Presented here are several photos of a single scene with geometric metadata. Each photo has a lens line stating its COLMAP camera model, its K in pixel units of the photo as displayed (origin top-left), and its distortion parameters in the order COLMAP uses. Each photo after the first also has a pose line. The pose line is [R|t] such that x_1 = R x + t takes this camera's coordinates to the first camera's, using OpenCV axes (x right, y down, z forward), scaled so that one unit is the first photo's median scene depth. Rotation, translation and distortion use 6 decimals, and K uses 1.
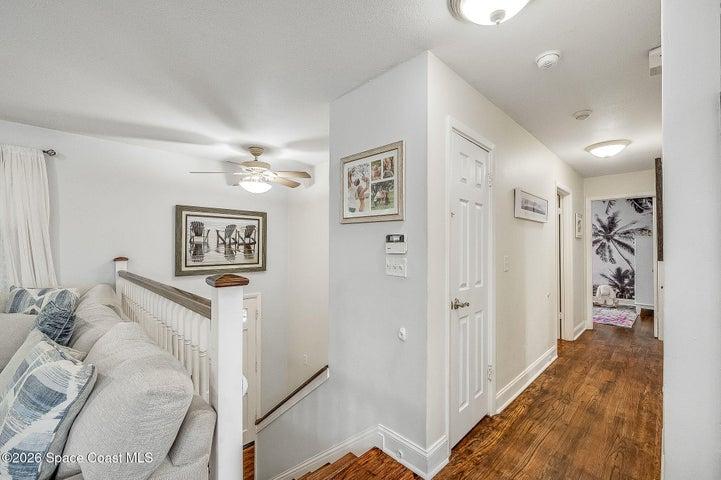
lens RADIAL K [[304.9, 0, 359.5], [0, 304.9, 241.9], [0, 0, 1]] dist [0.000271, 0.000064]
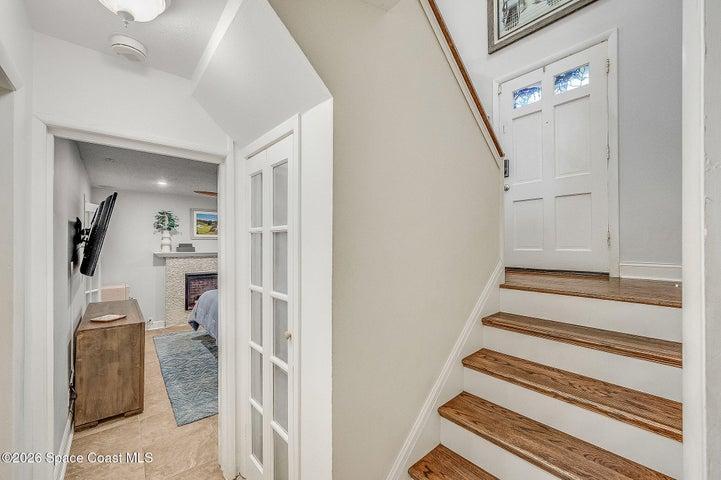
lens RADIAL K [[290.6, 0, 359.4], [0, 290.6, 241.7], [0, 0, 1]] dist [-0.000269, -0.000038]
pose [[-0.075800, -0.006997, -0.997098, 0.300808], [0.016307, 0.999833, -0.008256, 0.642065], [0.996990, -0.016886, -0.075673, 0.602118]]
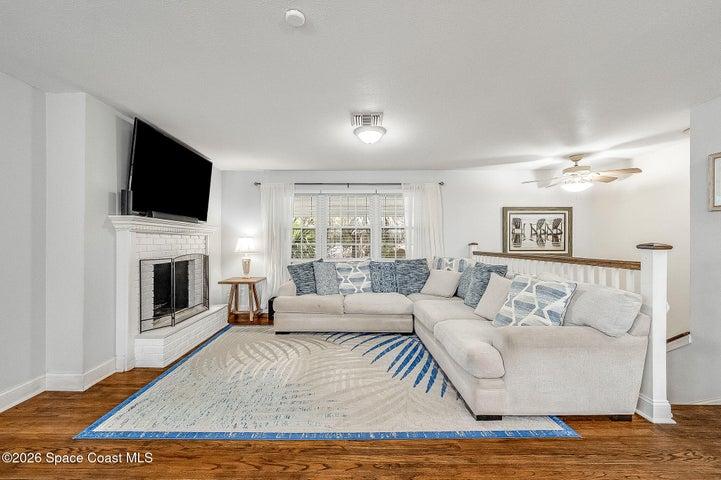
lens RADIAL K [[288.5, 0, 348.4], [0, 288.5, 240.9], [0, 0, 1]] dist [0.000491, -0.000064]
pose [[0.705620, -0.002243, -0.708587, -0.144767], [0.011174, 0.999906, 0.007962, 0.017030], [0.708502, -0.013536, 0.705579, -0.427902]]
